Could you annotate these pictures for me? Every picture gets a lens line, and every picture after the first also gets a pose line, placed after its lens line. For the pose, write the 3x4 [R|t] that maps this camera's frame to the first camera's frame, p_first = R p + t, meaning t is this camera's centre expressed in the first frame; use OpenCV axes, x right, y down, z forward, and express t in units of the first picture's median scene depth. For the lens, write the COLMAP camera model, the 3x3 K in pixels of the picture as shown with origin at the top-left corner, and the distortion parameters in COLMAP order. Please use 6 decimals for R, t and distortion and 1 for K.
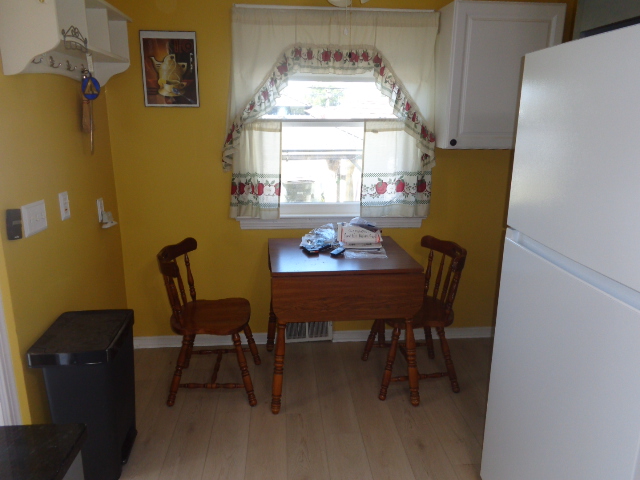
lens RADIAL K [[482.3, 0, 320.0], [0, 482.3, 240.0], [0, 0, 1]] dist [0.003252, 0.003088]
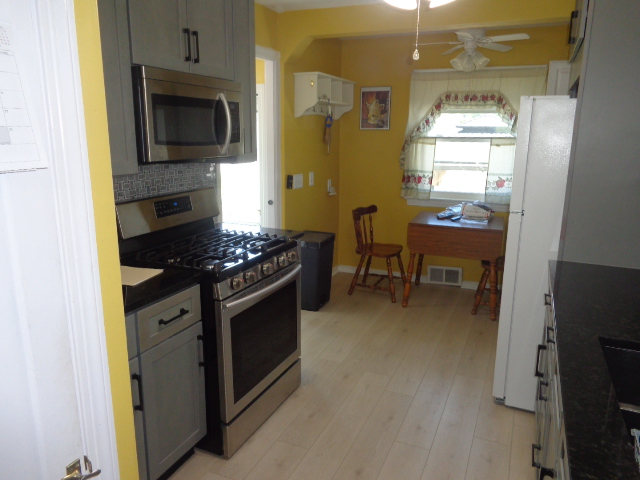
lens RADIAL K [[482.3, 0, 320.0], [0, 482.3, 240.0], [0, 0, 1]] dist [0.003252, 0.003088]
pose [[0.879435, 0.106331, -0.463991, 0.374773], [-0.123306, 0.992349, -0.006298, 0.154264], [0.459771, 0.062752, 0.885818, -0.605810]]
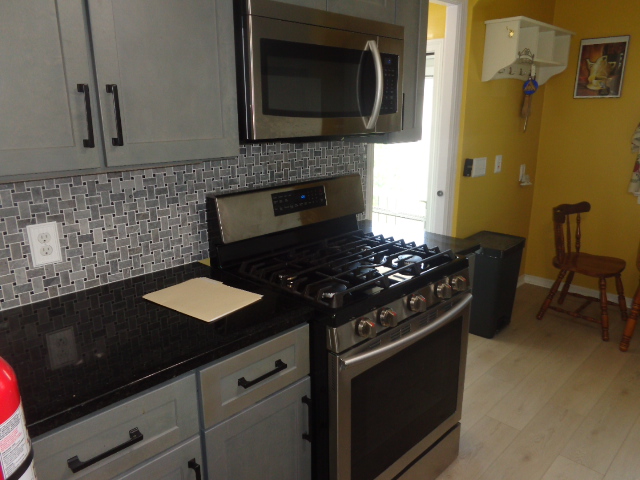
lens RADIAL K [[482.3, 0, 320.0], [0, 482.3, 240.0], [0, 0, 1]] dist [0.003252, 0.003088]
pose [[0.650844, 0.191699, -0.734611, 0.227083], [-0.184536, 0.978524, 0.091855, 0.105707], [0.736443, 0.075778, 0.672242, -0.354821]]
